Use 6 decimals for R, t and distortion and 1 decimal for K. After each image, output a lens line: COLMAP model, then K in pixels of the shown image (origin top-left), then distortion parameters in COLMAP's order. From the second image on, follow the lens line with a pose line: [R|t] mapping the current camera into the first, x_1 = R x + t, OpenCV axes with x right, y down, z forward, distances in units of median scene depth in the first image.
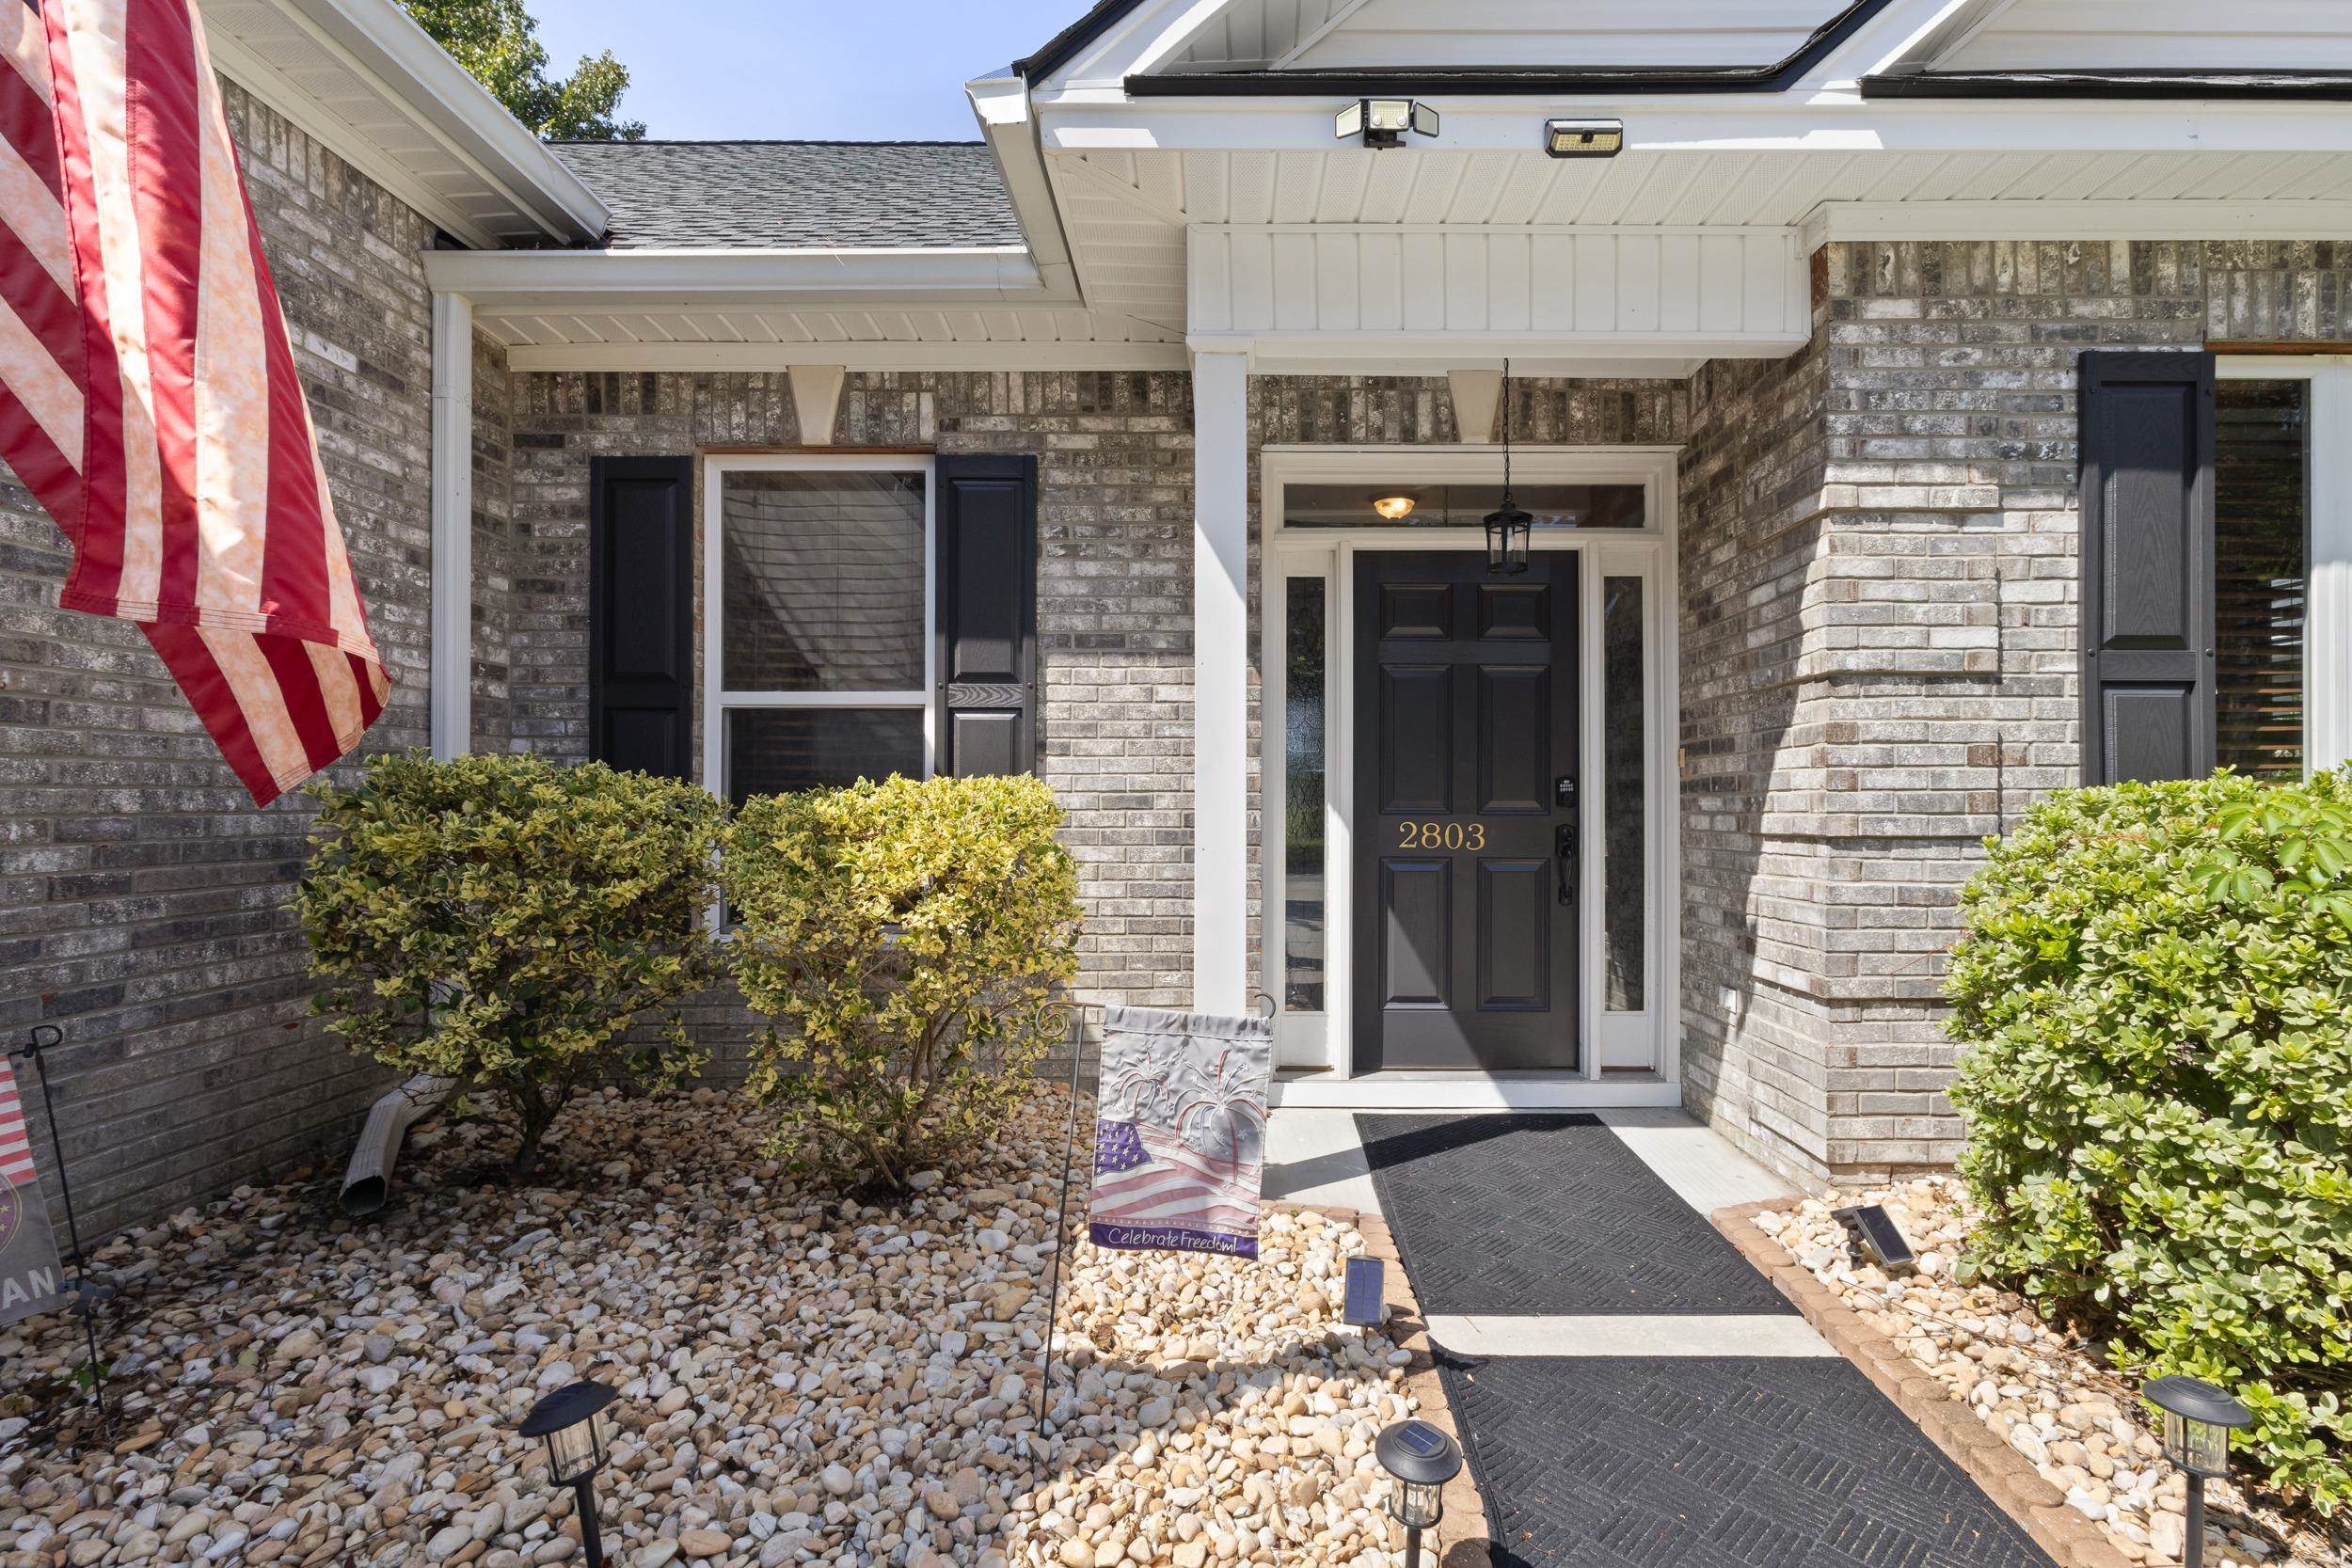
lens RADIAL K [[1198.5, 0, 1193.4], [0, 1198.5, 786.5], [0, 0, 1]] dist [0.007885, 0.003698]
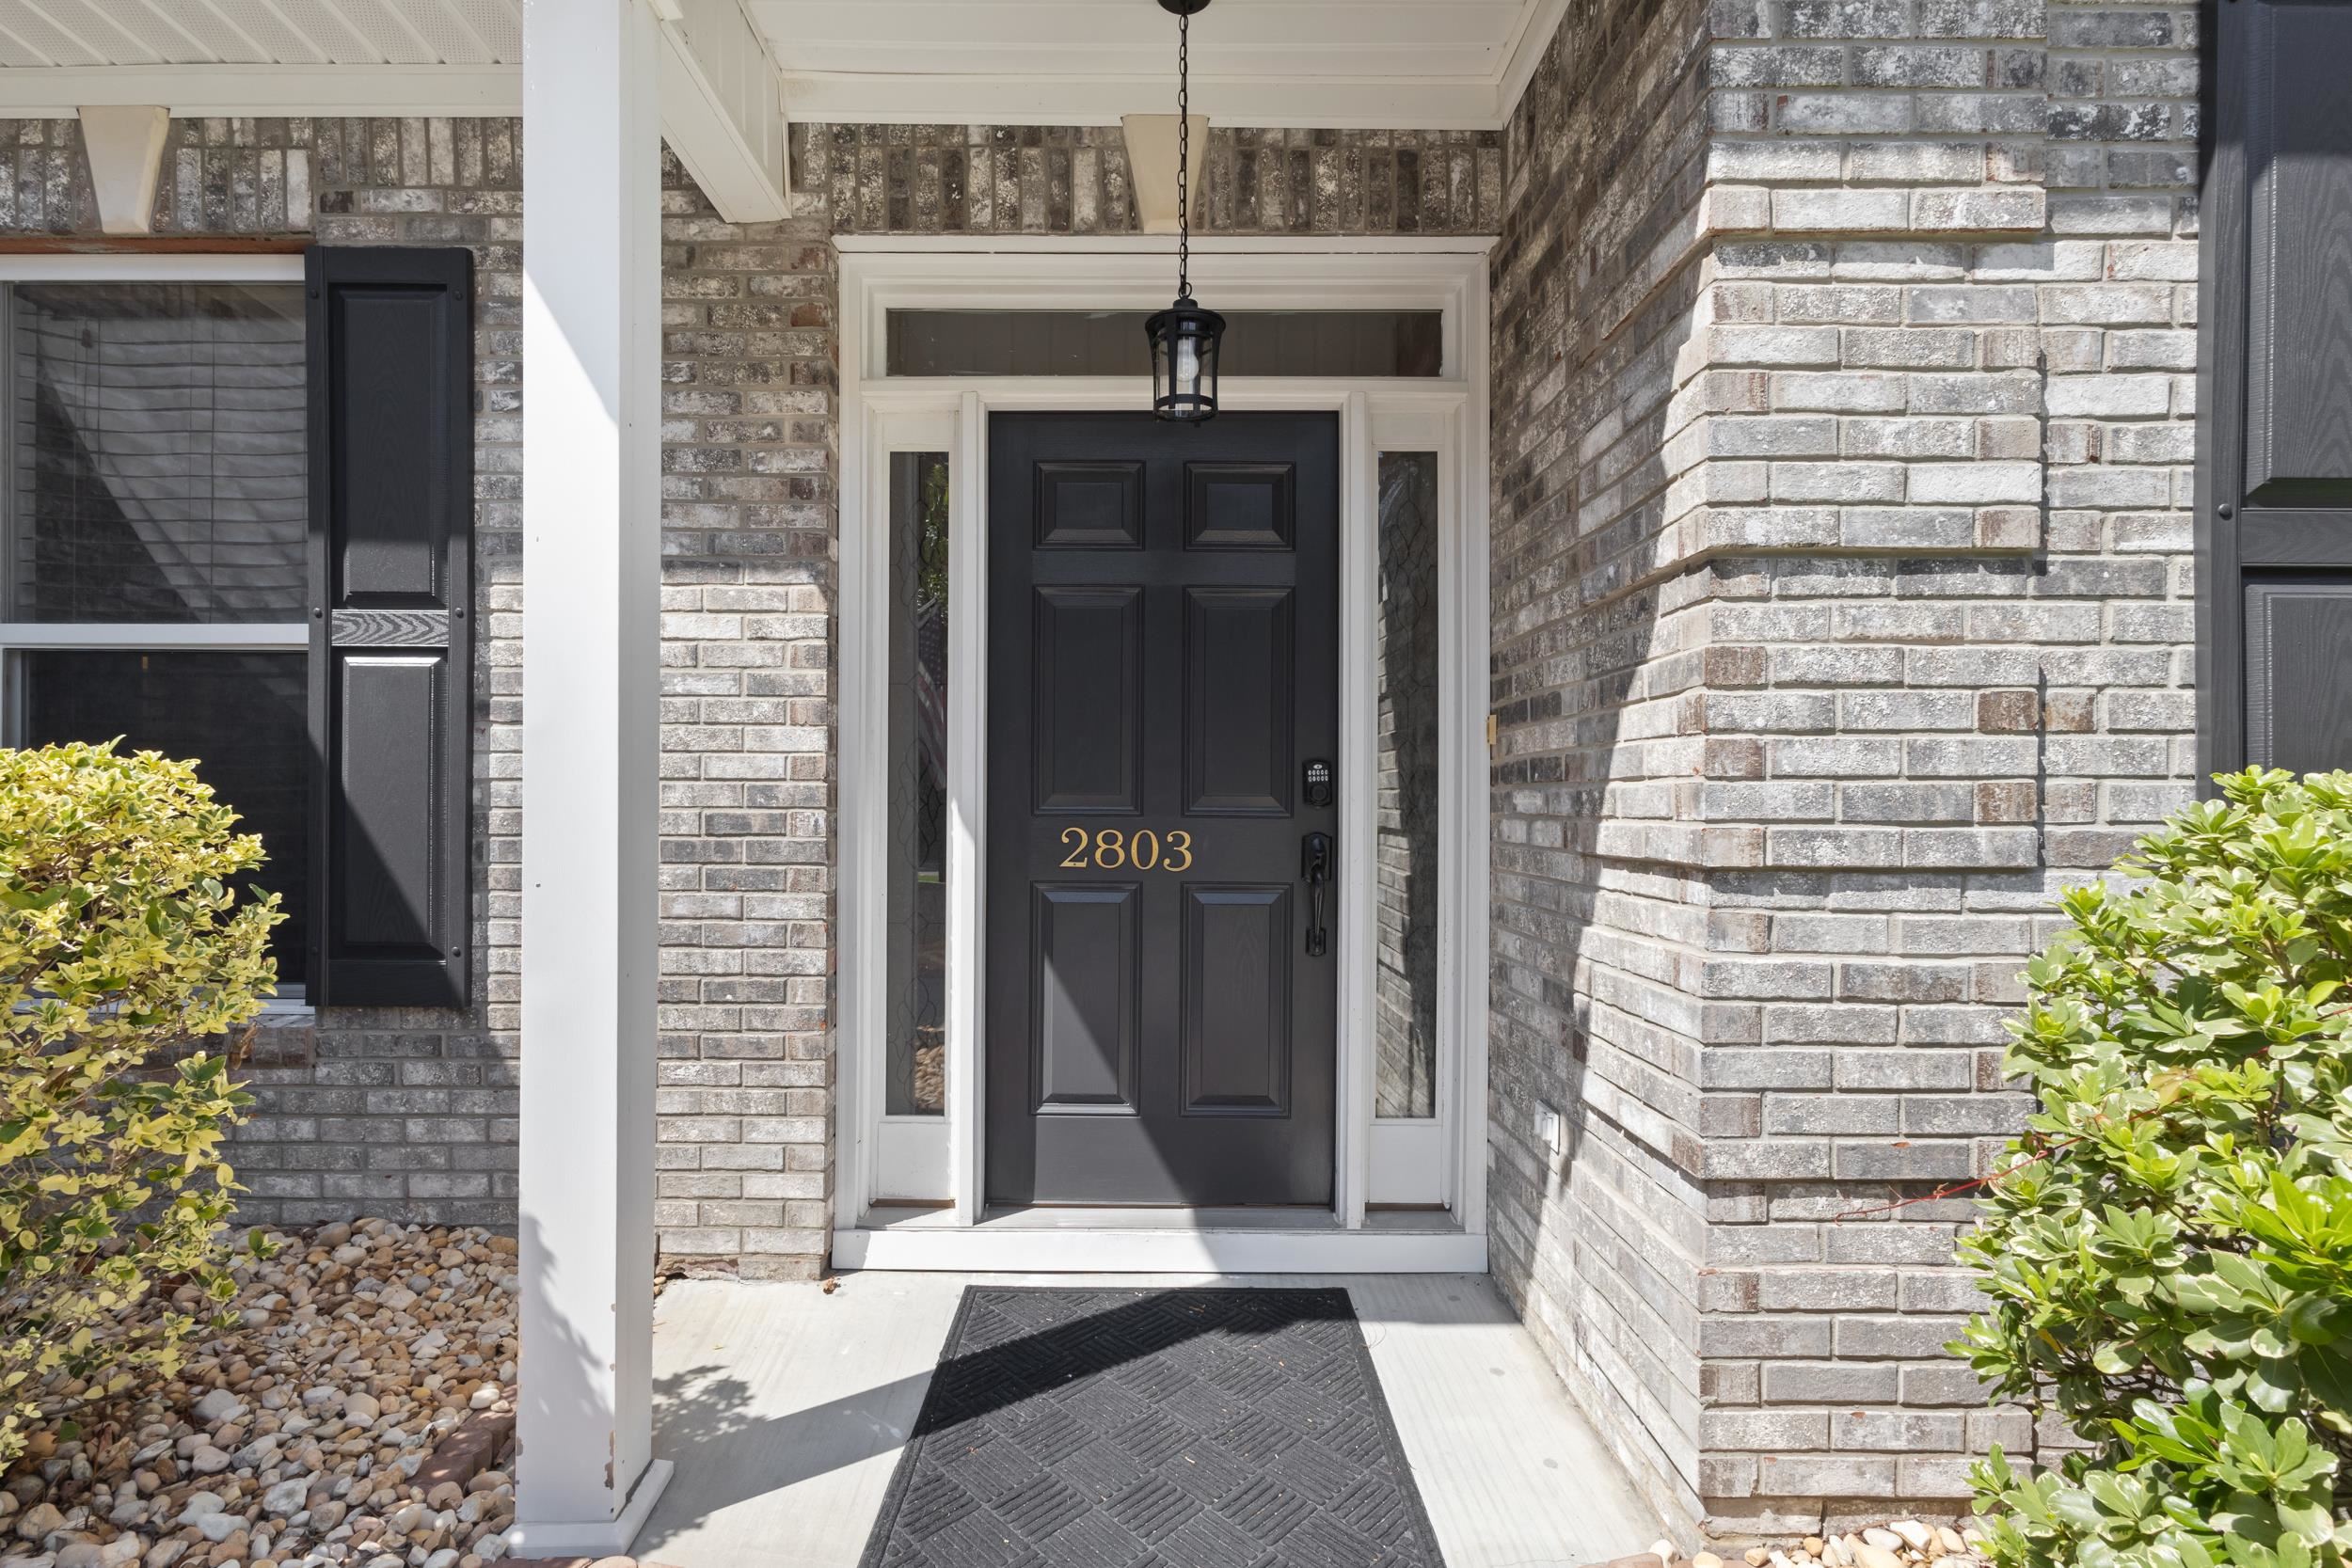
lens RADIAL K [[1071.1, 0, 1158.2], [0, 1071.1, 790.8], [0, 0, 1]] dist [0.003133, 0.000914]
pose [[0.999895, 0.003015, -0.014150, 0.241385], [-0.002876, 0.999948, 0.009815, 0.003808], [0.014178, -0.009773, 0.999852, 0.433147]]
